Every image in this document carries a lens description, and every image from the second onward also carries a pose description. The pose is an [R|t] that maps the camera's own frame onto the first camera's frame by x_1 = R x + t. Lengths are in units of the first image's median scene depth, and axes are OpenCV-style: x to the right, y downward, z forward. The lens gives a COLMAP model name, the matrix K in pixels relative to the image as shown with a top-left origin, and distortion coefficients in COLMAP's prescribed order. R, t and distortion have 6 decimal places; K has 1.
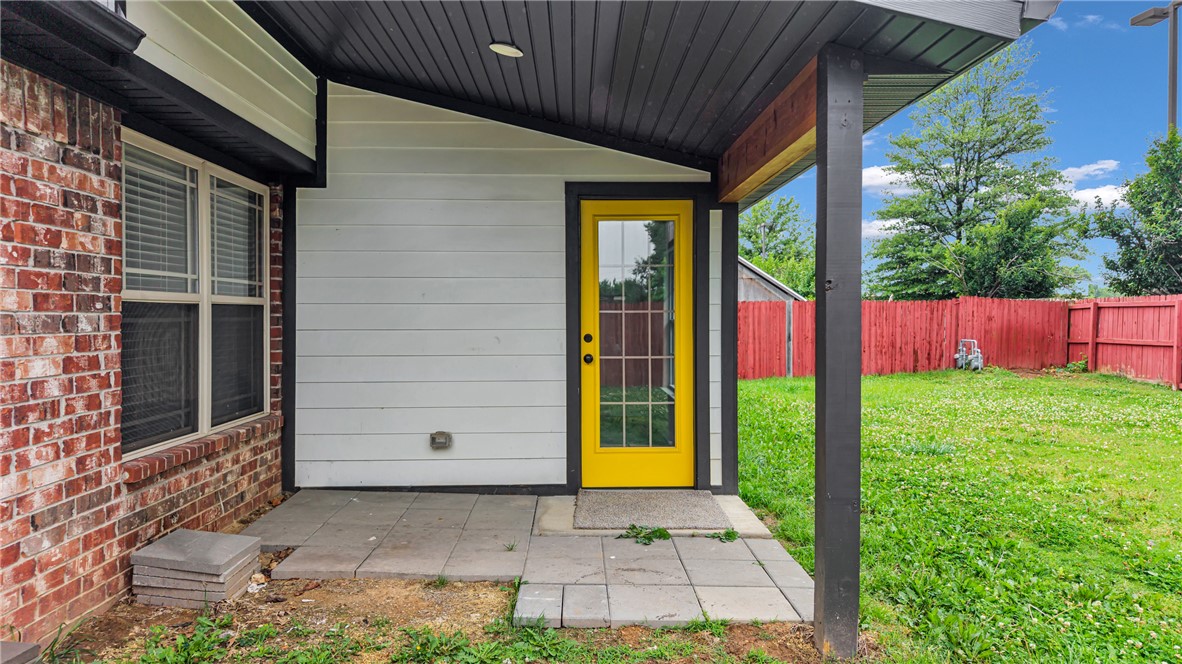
lens RADIAL K [[788.3, 0, 585.6], [0, 788.3, 329.6], [0, 0, 1]] dist [0.057311, -0.080800]
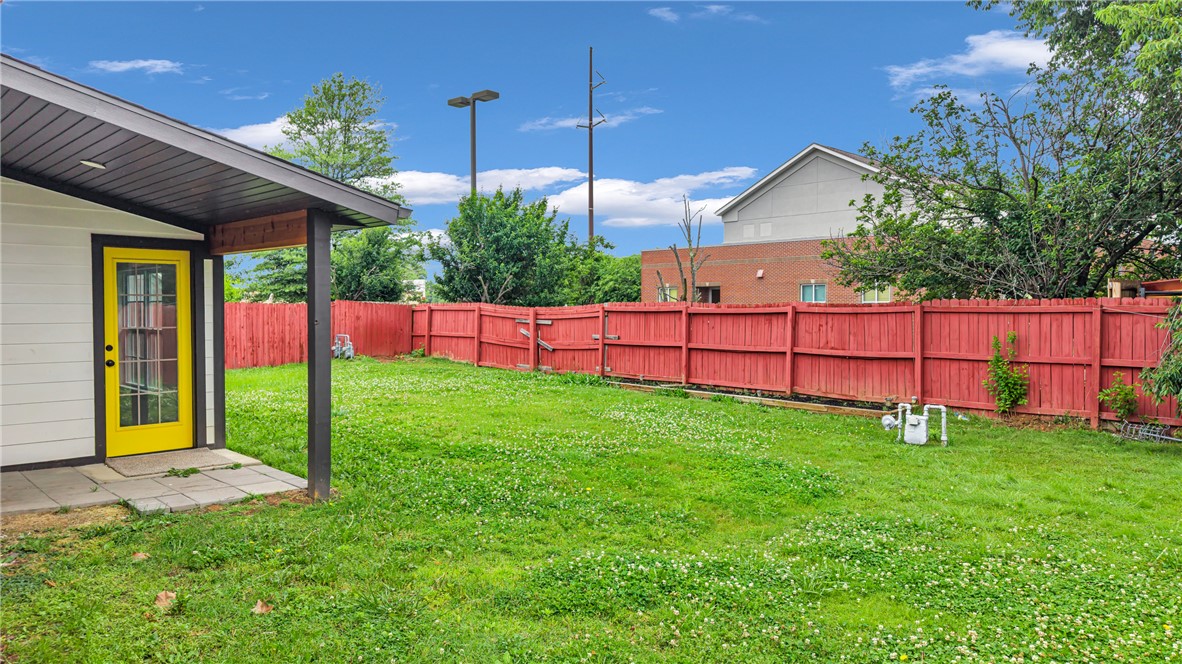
lens RADIAL K [[788.3, 0, 585.6], [0, 788.3, 329.6], [0, 0, 1]] dist [0.057311, -0.080800]
pose [[0.722811, -0.015764, 0.690866, -0.127964], [0.008270, 0.999866, 0.014162, -0.012288], [-0.690996, -0.004523, 0.722844, -0.205770]]
